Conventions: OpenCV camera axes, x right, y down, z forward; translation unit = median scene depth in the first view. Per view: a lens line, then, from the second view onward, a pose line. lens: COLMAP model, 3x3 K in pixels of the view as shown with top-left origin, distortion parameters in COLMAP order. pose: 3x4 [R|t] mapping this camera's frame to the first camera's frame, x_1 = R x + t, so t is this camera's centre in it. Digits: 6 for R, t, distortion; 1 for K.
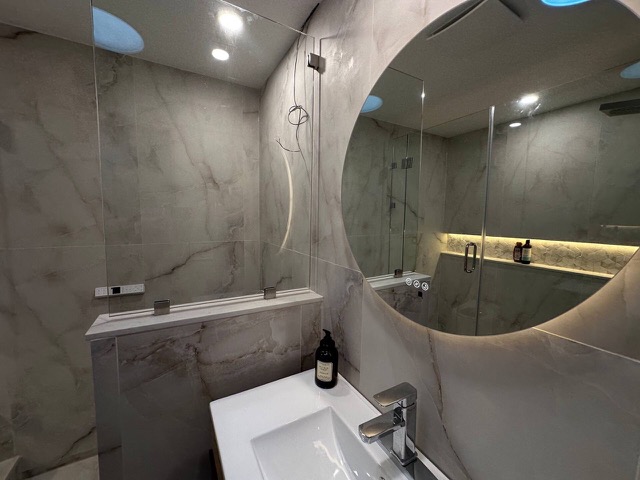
lens RADIAL K [[255.0, 0, 320.0], [0, 255.0, 240.0], [0, 0, 1]] dist [-0.001033, 0.000046]
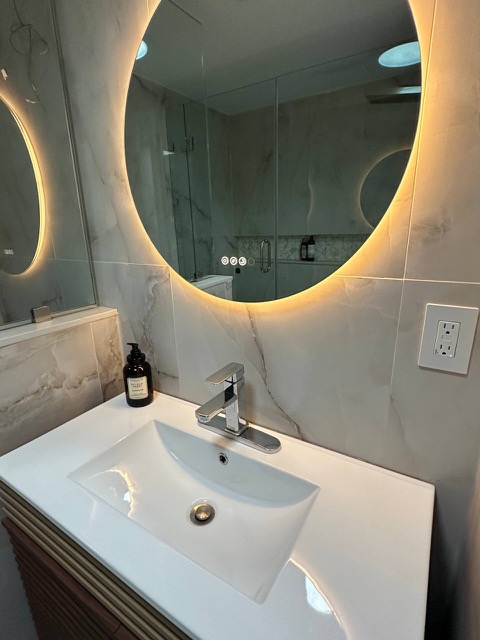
lens RADIAL K [[322.7, 0, 236.1], [0, 322.7, 320.7], [0, 0, 1]] dist [-0.002424, 0.000361]
pose [[0.887957, -0.168907, 0.427788, -0.108005], [0.086604, 0.974889, 0.205160, 0.095260], [-0.451699, -0.145125, 0.880288, -0.061160]]
